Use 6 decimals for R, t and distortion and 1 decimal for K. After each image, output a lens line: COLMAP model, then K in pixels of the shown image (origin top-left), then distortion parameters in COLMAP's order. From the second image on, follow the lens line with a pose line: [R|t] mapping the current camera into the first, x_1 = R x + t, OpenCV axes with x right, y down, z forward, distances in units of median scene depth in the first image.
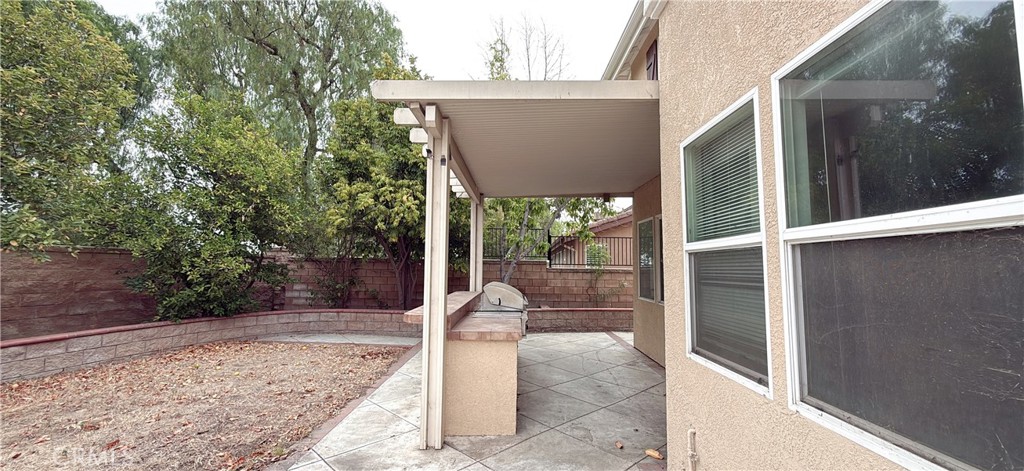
lens RADIAL K [[385.4, 0, 512.0], [0, 385.4, 235.5], [0, 0, 1]] dist [0.000962, 0.000059]
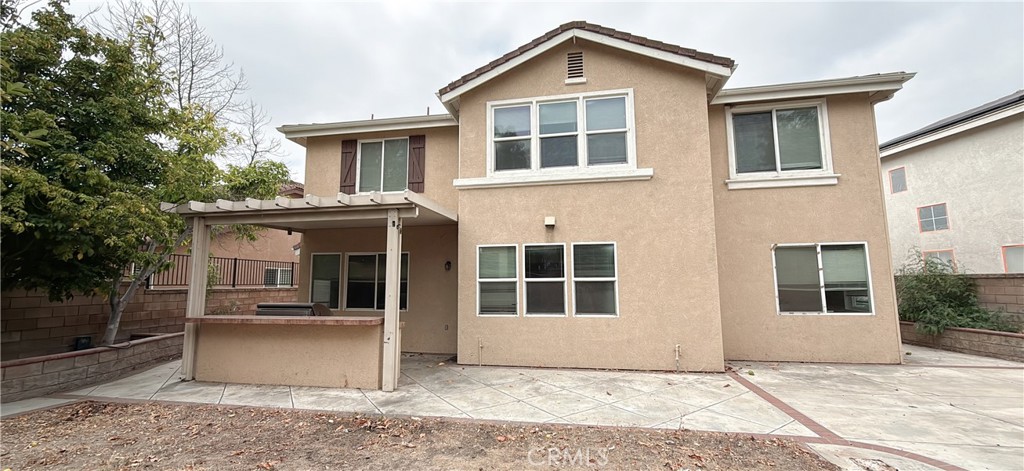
lens RADIAL K [[385.4, 0, 512.0], [0, 385.4, 235.5], [0, 0, 1]] dist [0.000962, 0.000059]
pose [[0.166974, 0.112069, 0.979572, -0.946351], [-0.072130, 0.992245, -0.101224, -0.011165], [-0.983319, -0.053755, 0.173762, 0.085907]]
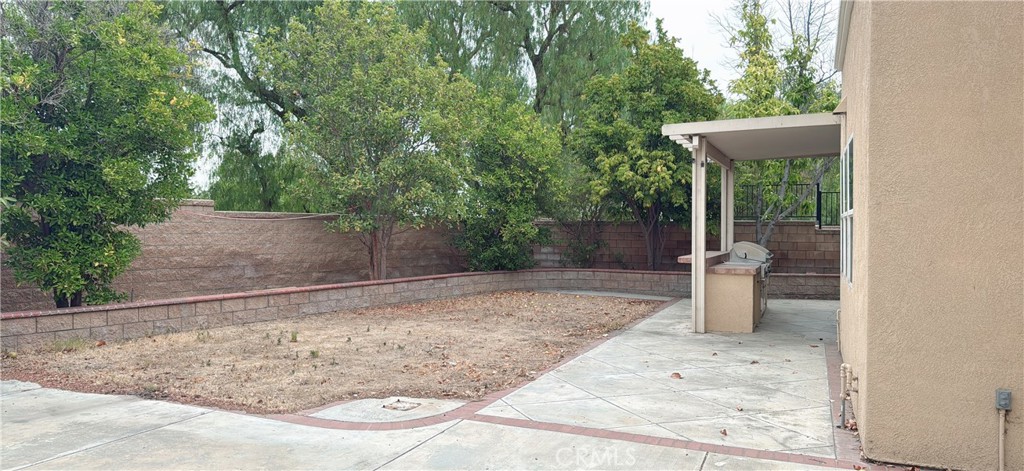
lens RADIAL K [[662.8, 0, 508.4], [0, 662.8, 239.6], [0, 0, 1]] dist [0.071305, -0.000573]
pose [[0.914142, -0.001252, -0.405391, 0.107517], [0.040142, 0.995360, 0.087444, -0.078036], [0.403401, -0.096210, 0.909951, -0.964544]]
